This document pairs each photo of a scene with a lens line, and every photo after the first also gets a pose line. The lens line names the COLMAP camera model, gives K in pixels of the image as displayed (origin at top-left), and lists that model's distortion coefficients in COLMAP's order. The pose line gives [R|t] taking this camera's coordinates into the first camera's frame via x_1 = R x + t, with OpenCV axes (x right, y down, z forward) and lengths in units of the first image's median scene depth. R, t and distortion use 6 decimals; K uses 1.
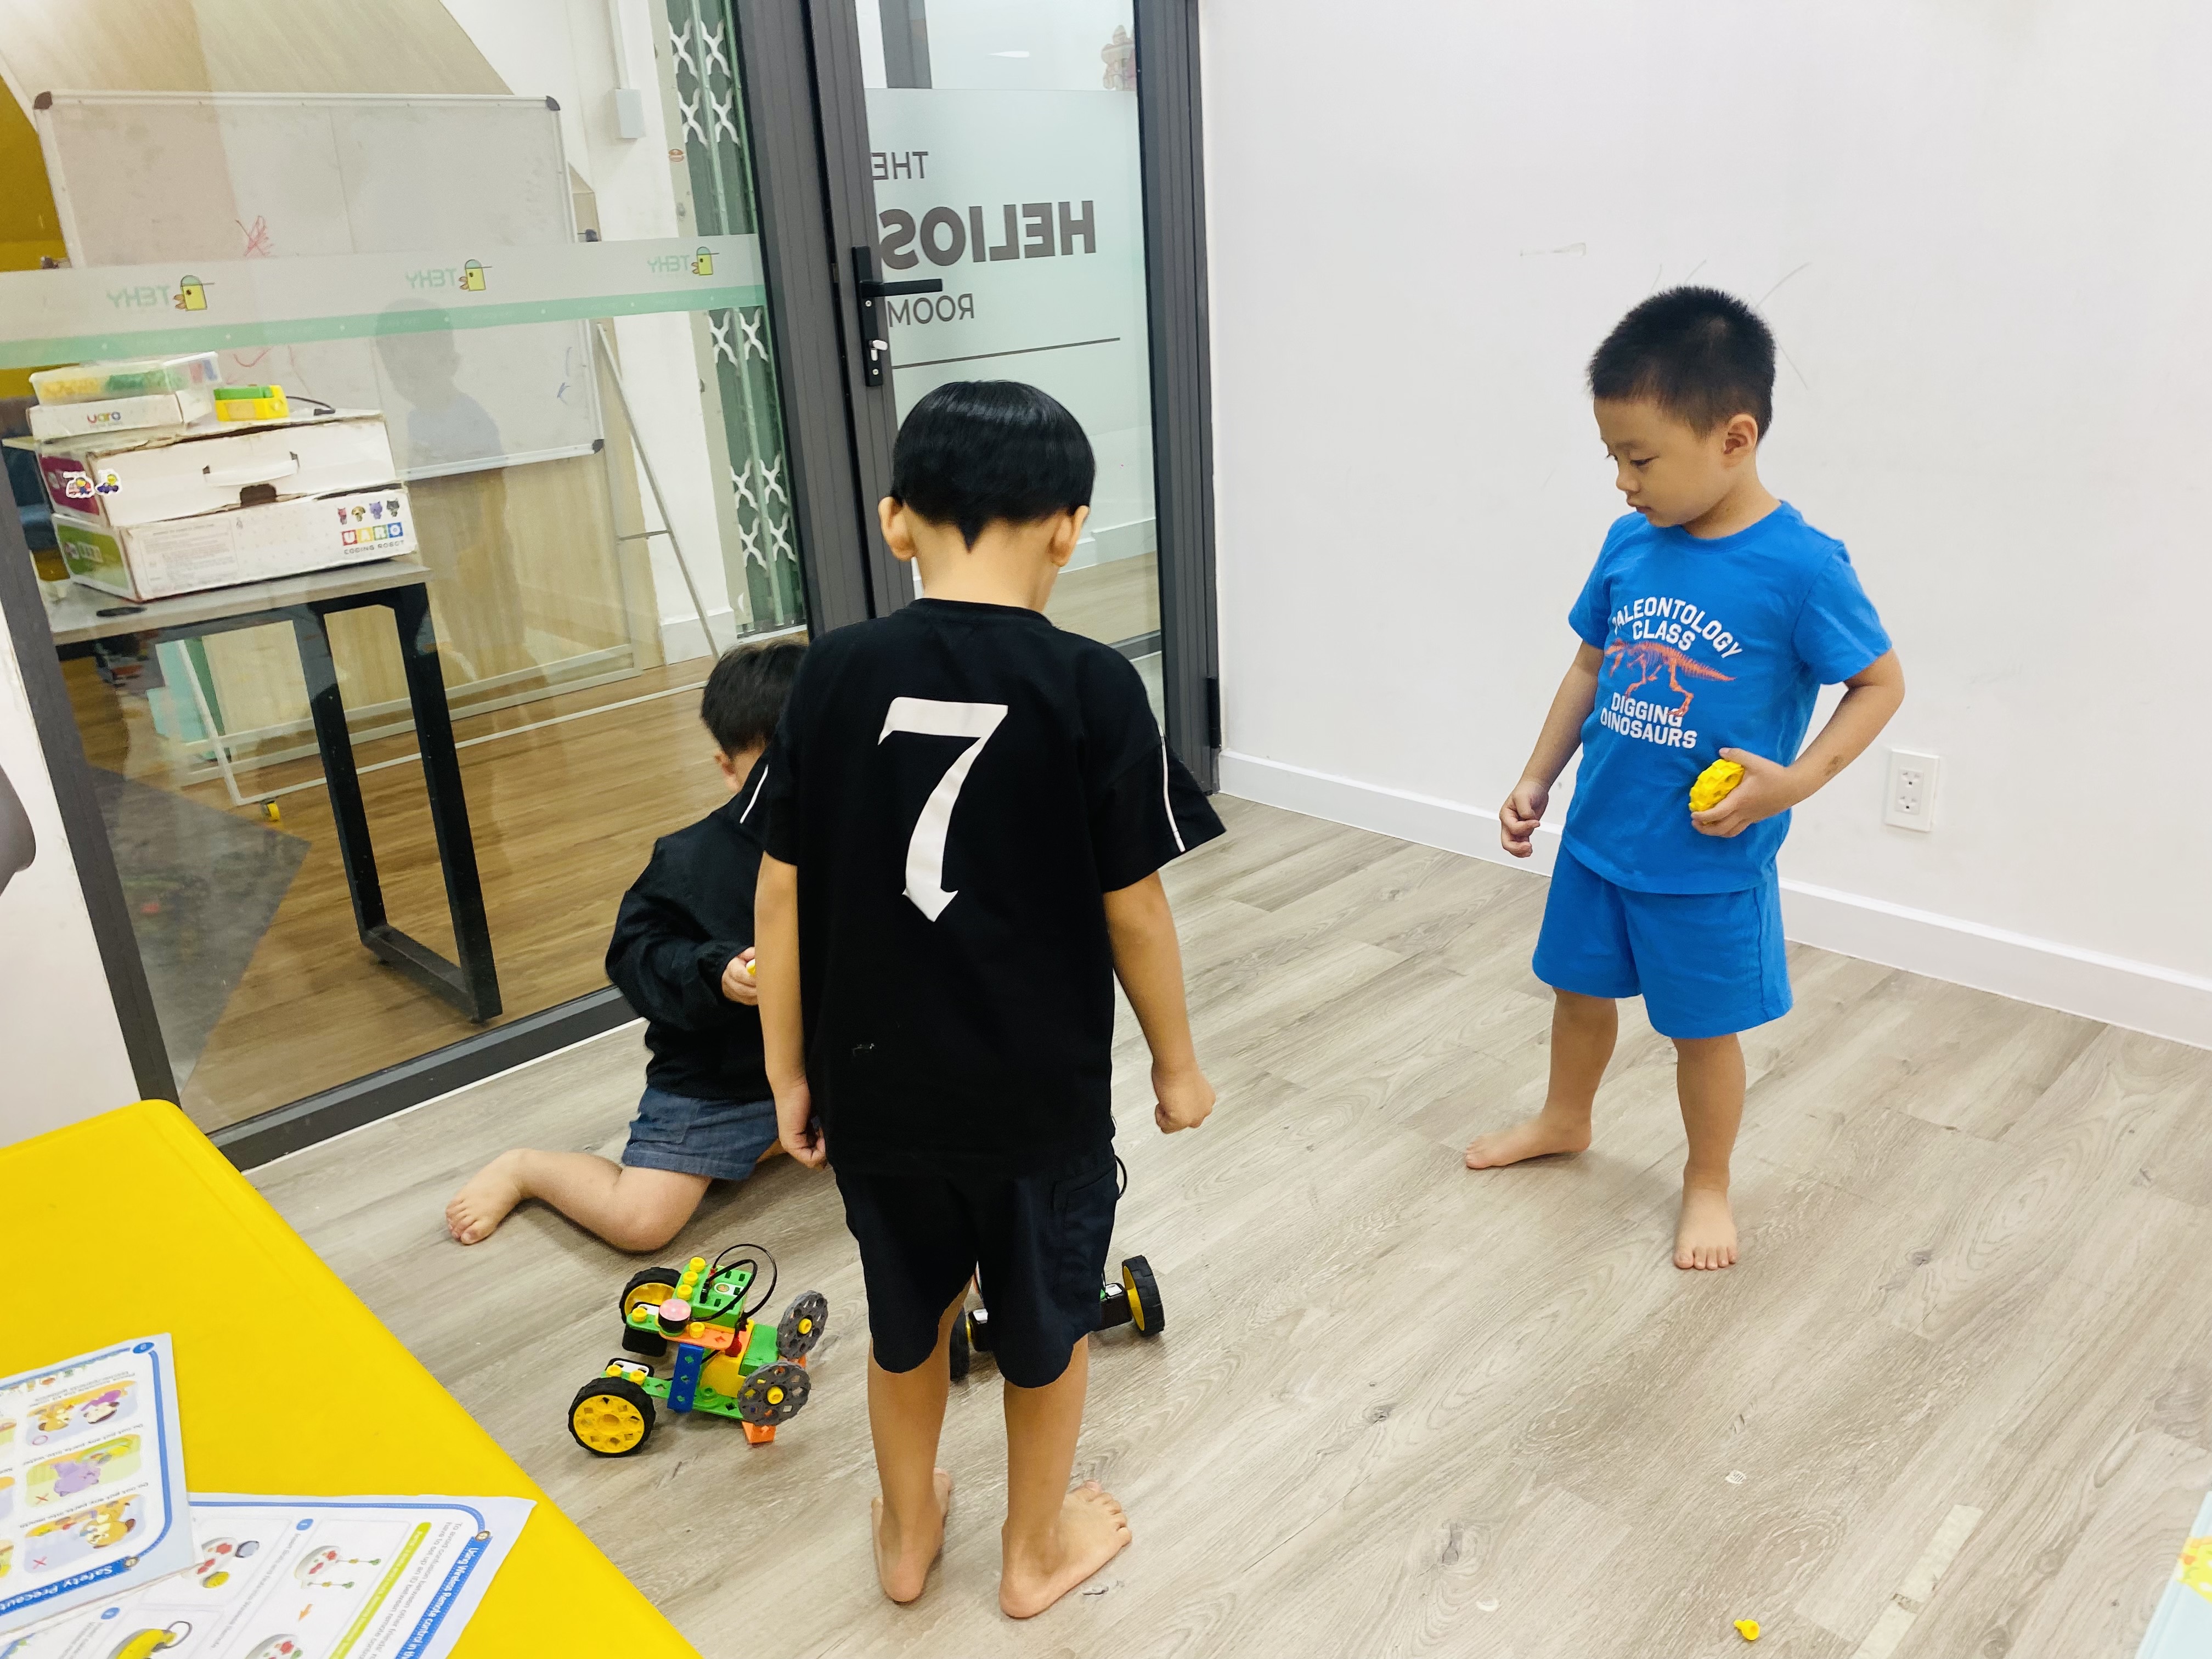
lens RADIAL K [[1665.4, 0, 1101.7], [0, 1665.4, 839.6], [0, 0, 1]] dist [0.028024, -0.034938]
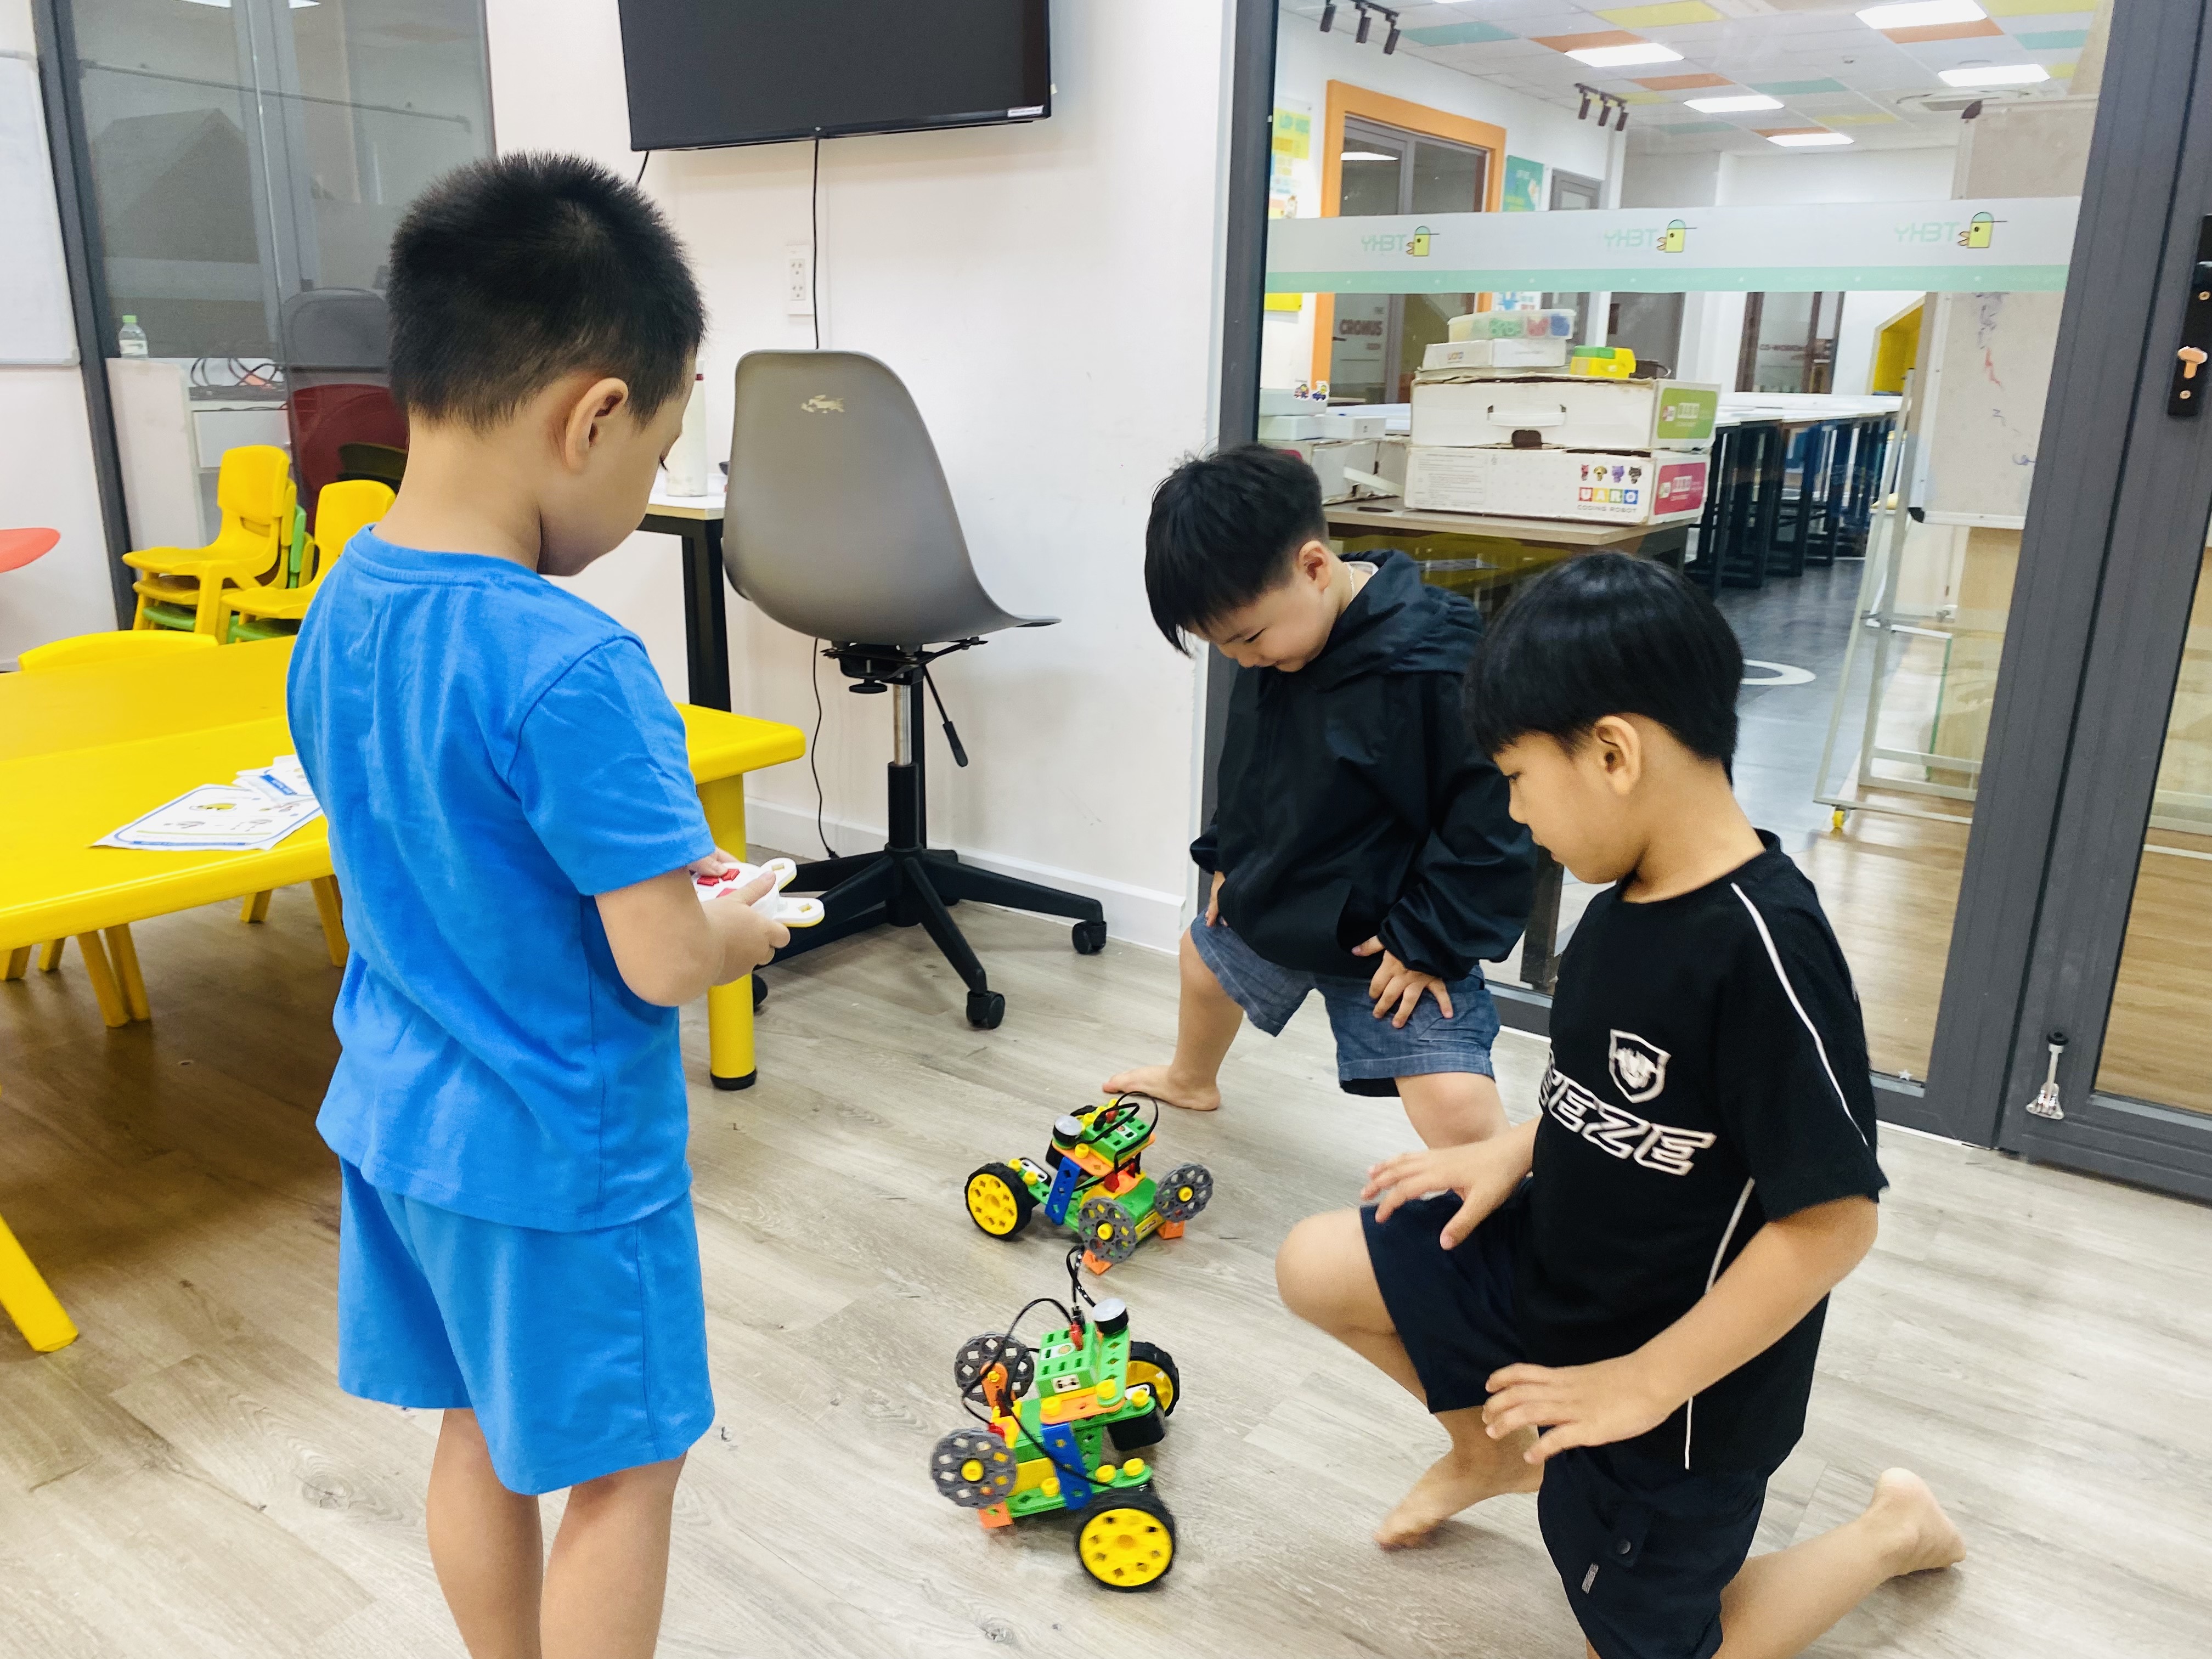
lens RADIAL K [[1665.4, 0, 1094.8], [0, 1665.4, 837.5], [0, 0, 1]] dist [0.028024, -0.034938]
pose [[0.175169, 0.327423, -0.928499, 0.486599], [-0.371264, 0.895425, 0.245718, -0.120397], [0.911854, 0.301676, 0.278411, 0.456287]]
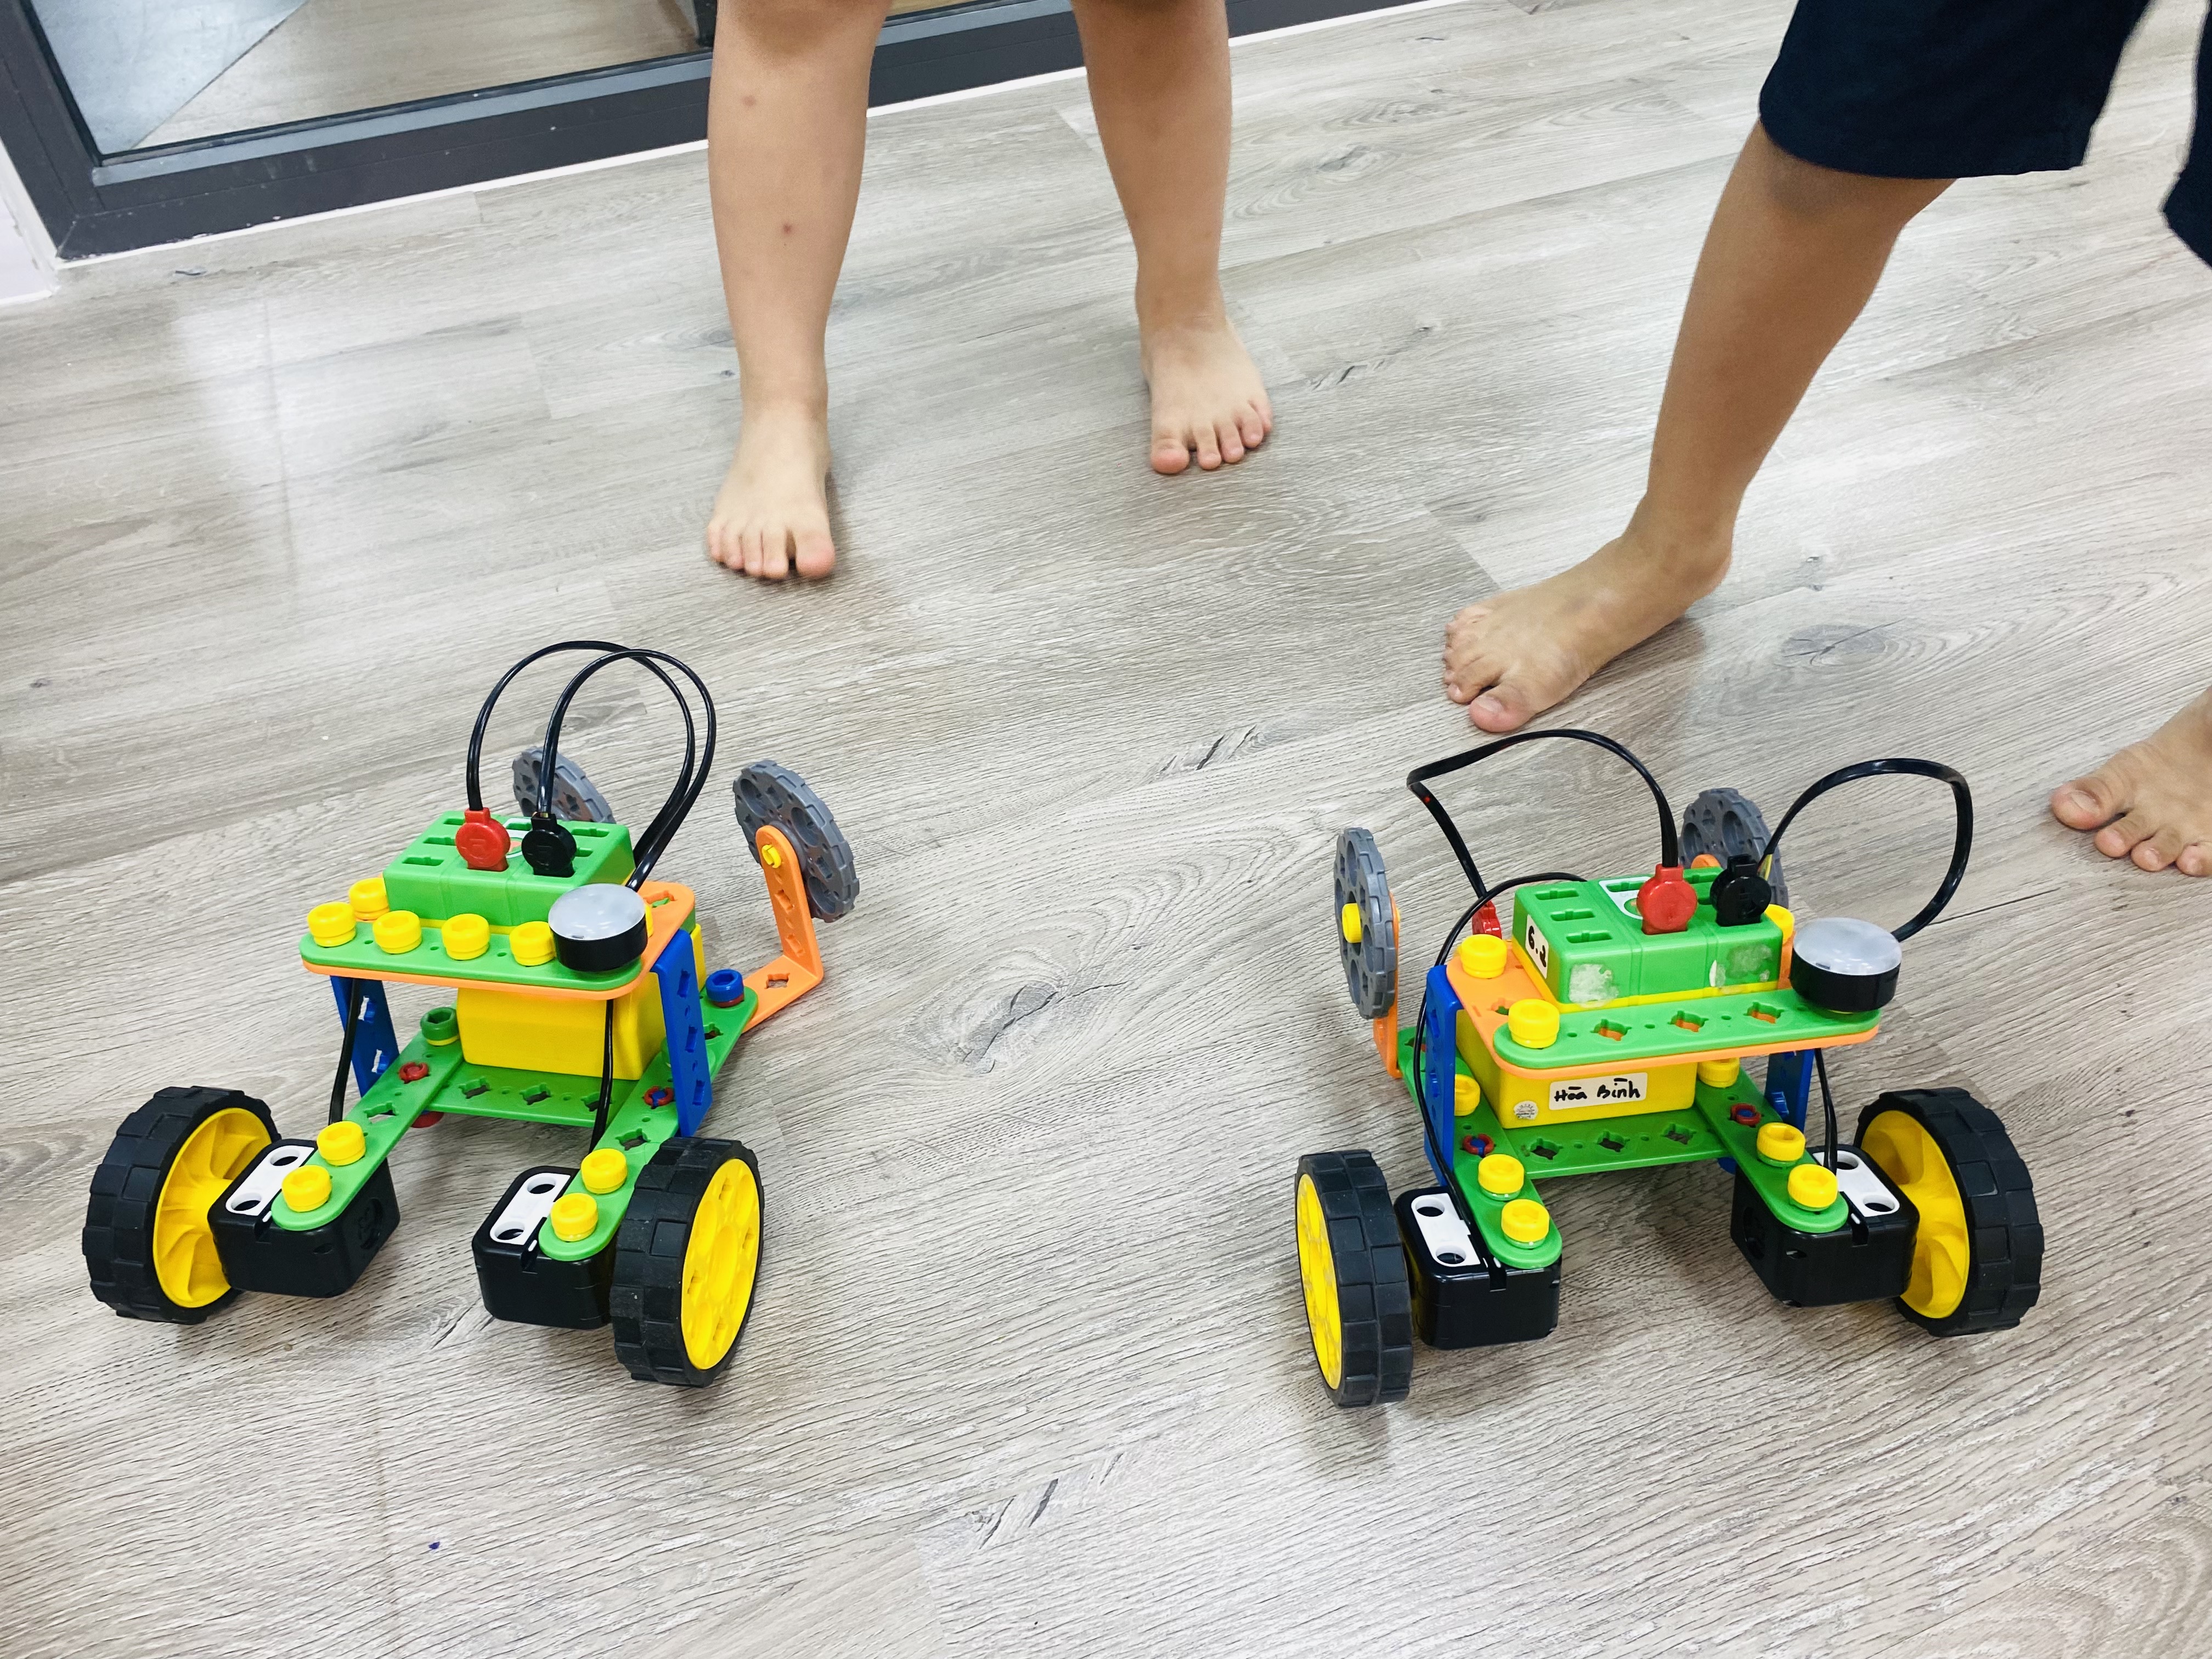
lens RADIAL K [[1665.4, 0, 1088.4], [0, 1665.4, 812.5], [0, 0, 1]] dist [0.028024, -0.034938]
pose [[0.923577, 0.289484, -0.251403, -0.045747], [-0.148448, 0.874545, 0.461665, 0.057583], [0.353508, -0.389063, 0.850683, 0.484893]]
